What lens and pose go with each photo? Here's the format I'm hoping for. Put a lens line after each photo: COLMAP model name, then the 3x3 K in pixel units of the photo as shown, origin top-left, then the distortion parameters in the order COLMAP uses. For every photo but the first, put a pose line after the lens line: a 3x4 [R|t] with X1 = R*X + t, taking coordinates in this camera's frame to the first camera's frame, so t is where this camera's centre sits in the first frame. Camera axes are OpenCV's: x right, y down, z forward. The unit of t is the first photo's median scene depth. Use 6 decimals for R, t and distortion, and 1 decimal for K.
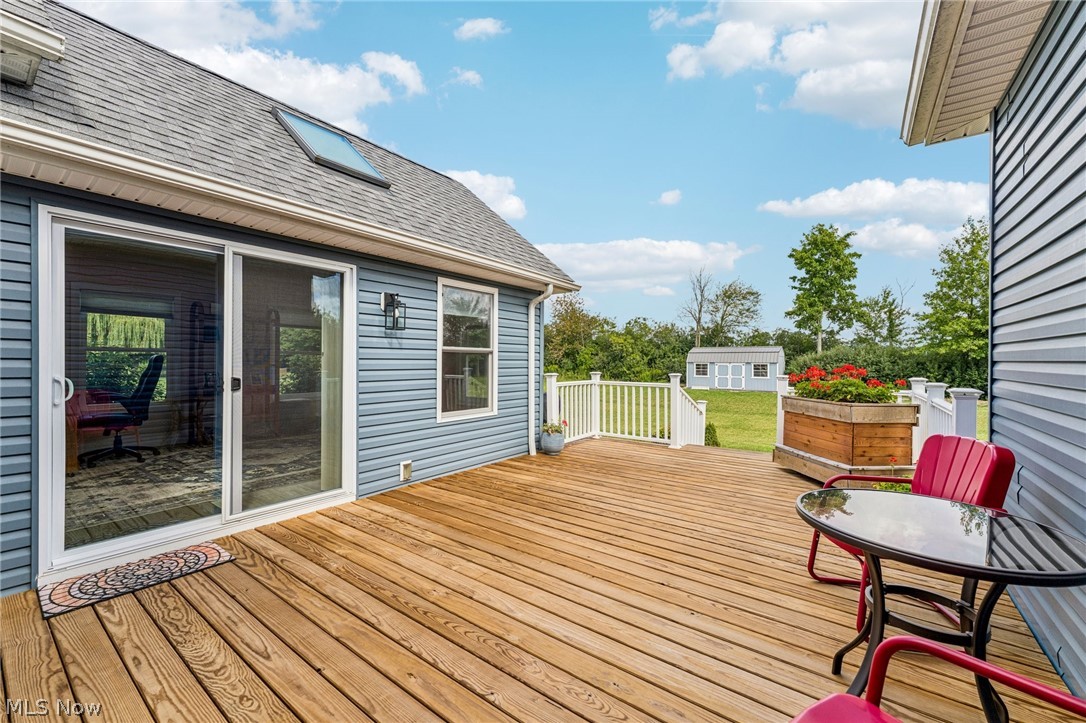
lens RADIAL K [[442.3, 0, 540.2], [0, 442.3, 361.6], [0, 0, 1]] dist [0.000964, 0.000158]
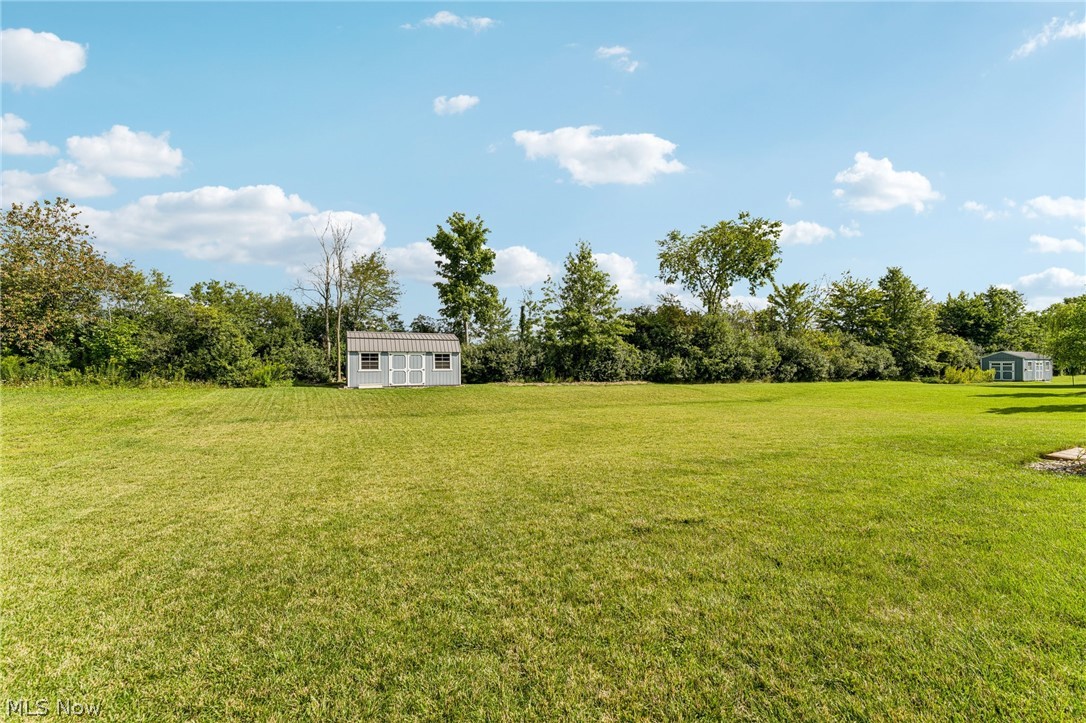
lens RADIAL K [[410.5, 0, 543.8], [0, 410.5, 359.8], [0, 0, 1]] dist [0.001135, 0.000038]
pose [[0.473001, -0.008034, 0.881025, -0.090662], [-0.002083, 0.999945, 0.010237, 0.007660], [-0.881060, -0.006677, 0.472958, 0.390777]]
